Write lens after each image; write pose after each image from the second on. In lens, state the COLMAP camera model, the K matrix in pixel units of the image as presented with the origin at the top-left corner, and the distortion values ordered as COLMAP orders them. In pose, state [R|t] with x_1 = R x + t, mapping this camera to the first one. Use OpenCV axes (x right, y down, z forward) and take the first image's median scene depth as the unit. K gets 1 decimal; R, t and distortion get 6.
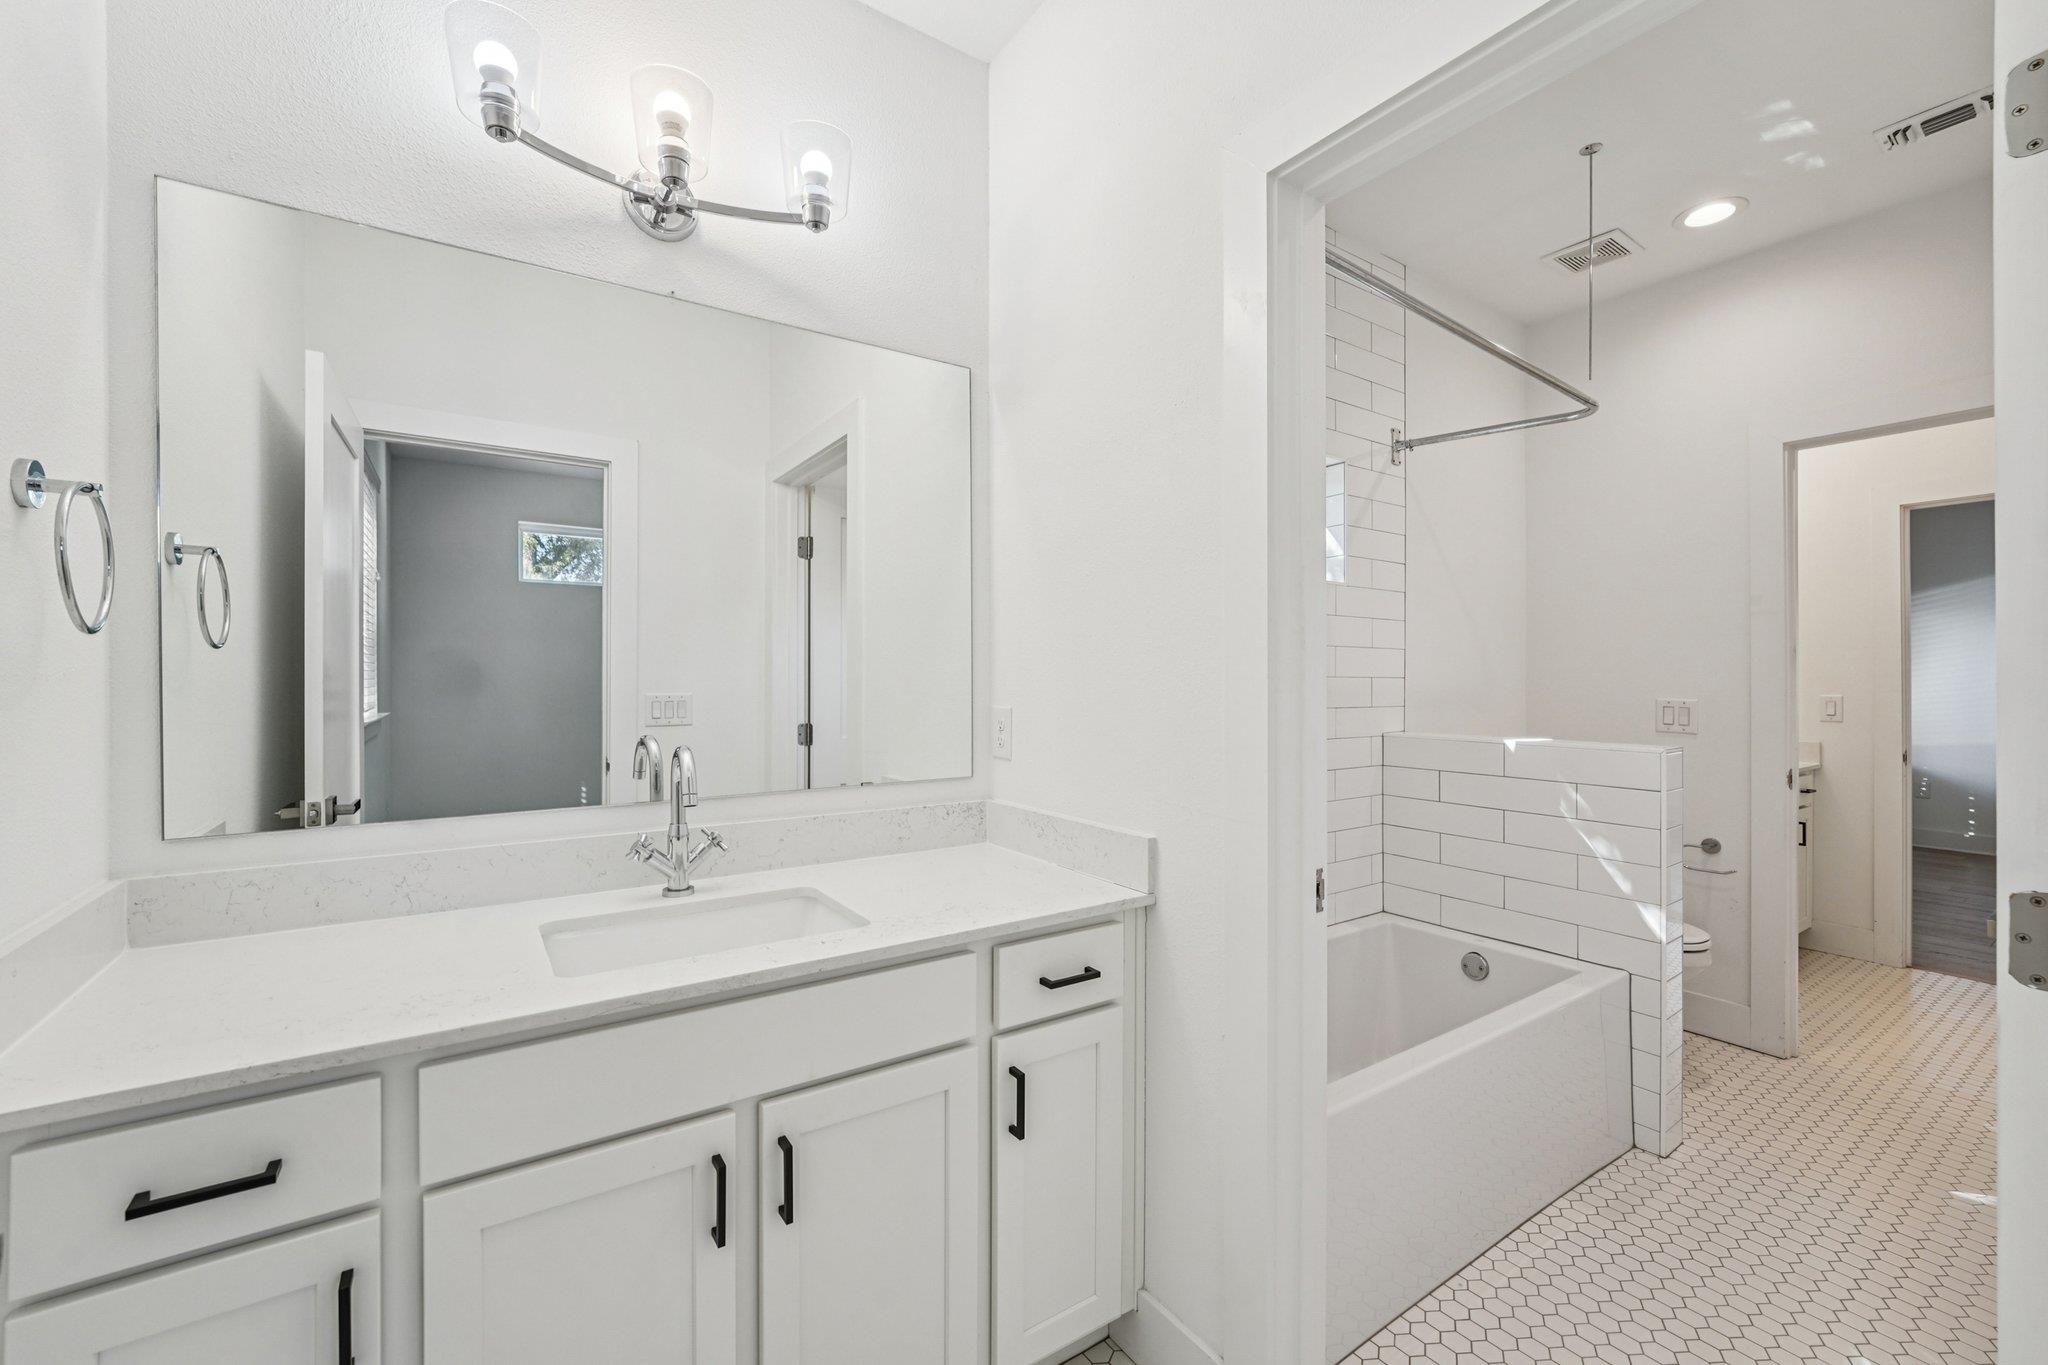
lens RADIAL K [[828.3, 0, 1021.0], [0, 828.3, 678.8], [0, 0, 1]] dist [-0.010266, 0.000700]
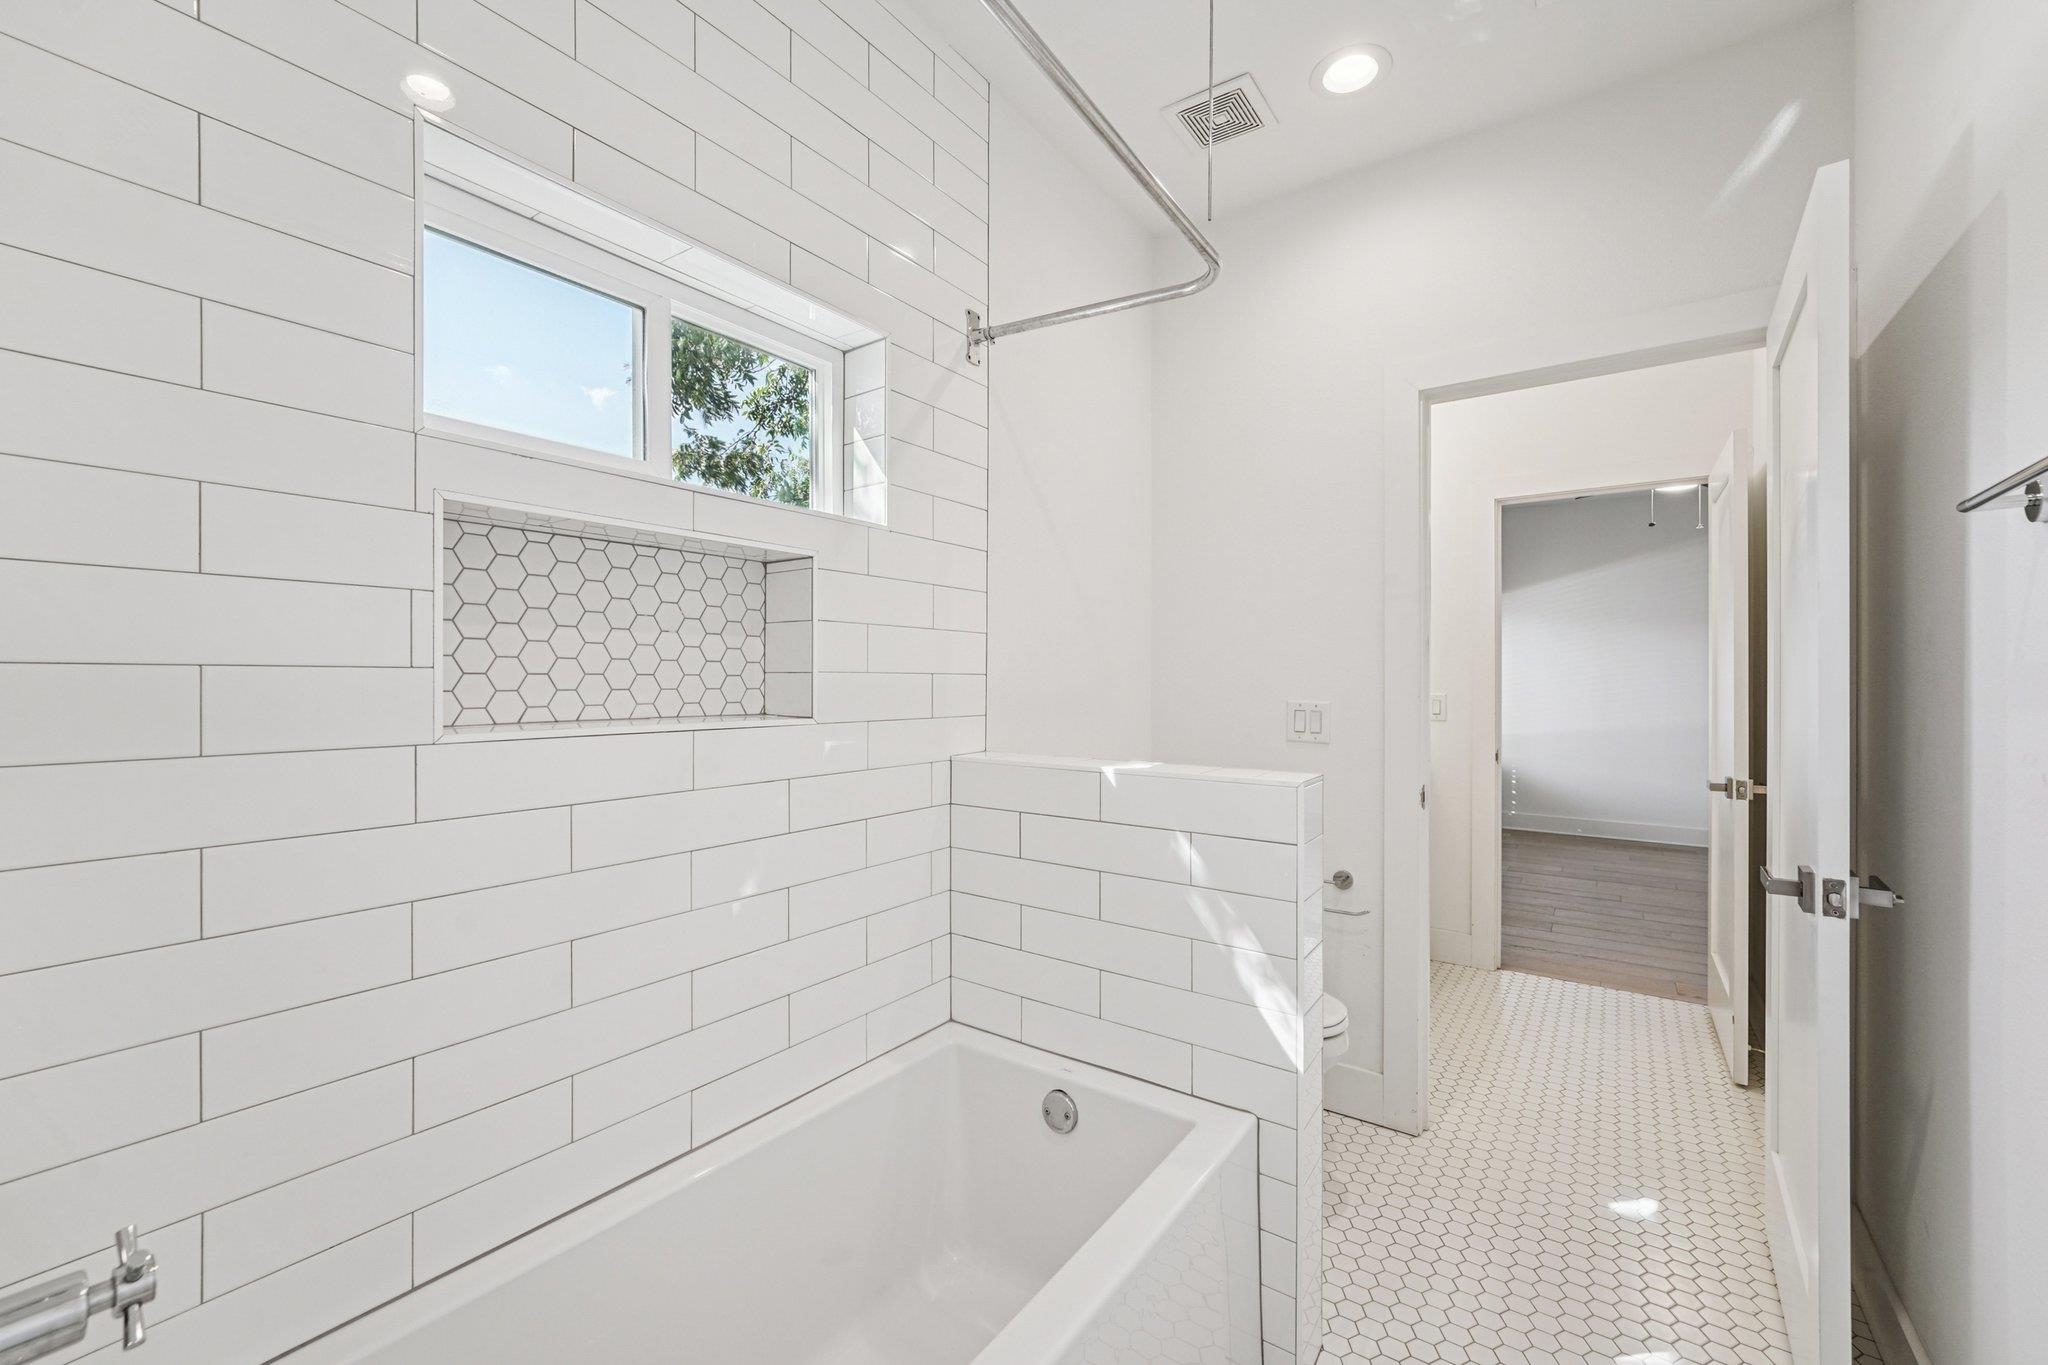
lens RADIAL K [[828.3, 0, 1024.9], [0, 828.3, 681.3], [0, 0, 1]] dist [-0.010266, 0.000700]
pose [[0.937084, -0.000632, 0.349103, 0.261645], [-0.001474, 0.999982, 0.005768, 0.000659], [-0.349100, -0.005919, 0.937067, 0.350079]]
